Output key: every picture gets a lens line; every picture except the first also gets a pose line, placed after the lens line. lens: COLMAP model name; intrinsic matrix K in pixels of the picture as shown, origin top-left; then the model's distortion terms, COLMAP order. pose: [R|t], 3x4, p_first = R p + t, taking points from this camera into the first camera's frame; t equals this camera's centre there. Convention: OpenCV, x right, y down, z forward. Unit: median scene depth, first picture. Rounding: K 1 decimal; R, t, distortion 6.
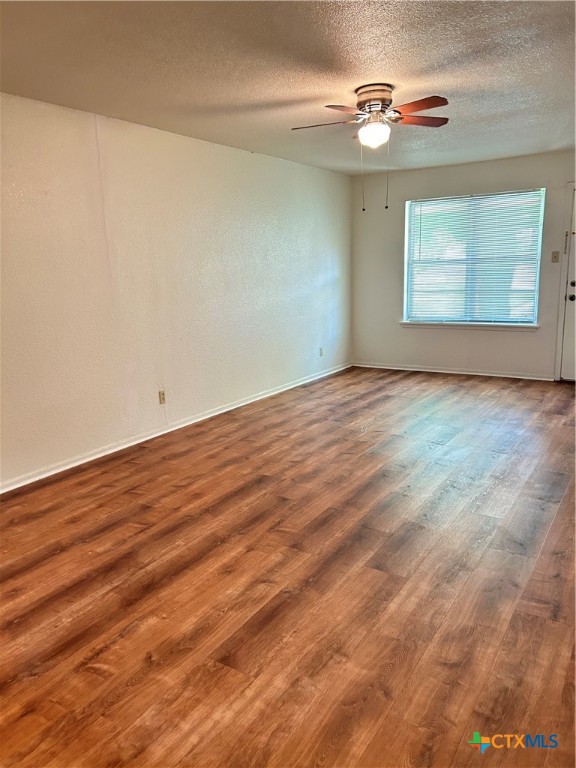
lens RADIAL K [[573.6, 0, 283.2], [0, 573.6, 385.3], [0, 0, 1]] dist [0.083661, -0.096516]
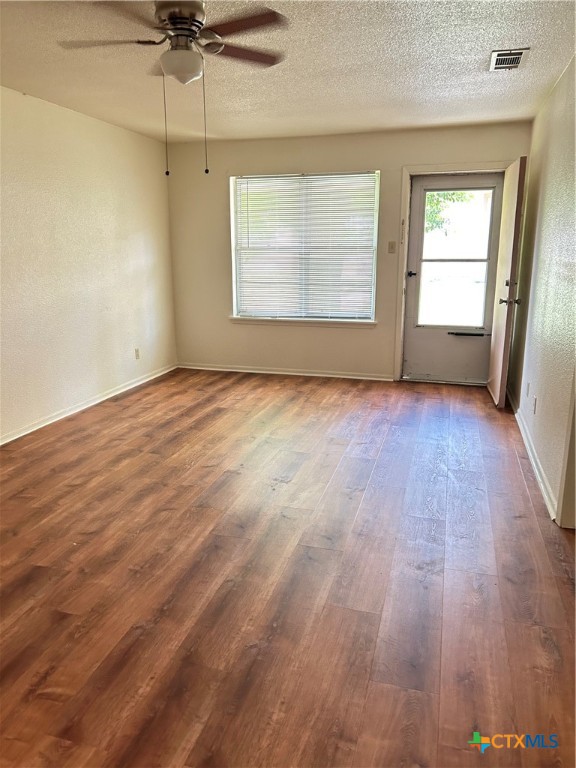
lens RADIAL K [[573.6, 0, 283.2], [0, 573.6, 385.3], [0, 0, 1]] dist [0.083661, -0.096516]
pose [[0.957835, -0.042240, 0.284196, 0.039887], [0.034408, 0.998879, 0.032495, -0.044600], [-0.285250, -0.021346, 0.958216, 0.195492]]
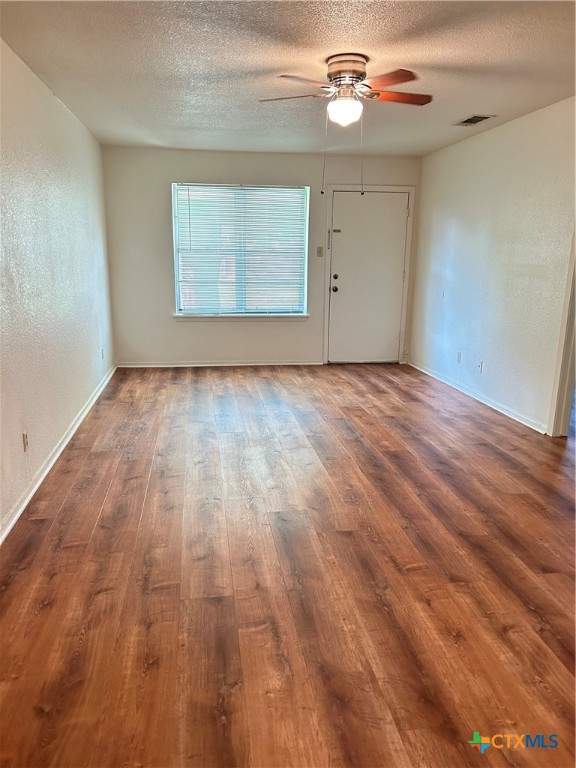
lens RADIAL K [[573.6, 0, 283.2], [0, 573.6, 385.3], [0, 0, 1]] dist [0.083661, -0.096516]
pose [[0.752659, -0.115574, 0.648187, -0.367809], [0.103254, 0.993011, 0.057161, -0.045767], [-0.650264, 0.023905, 0.759332, 0.259092]]
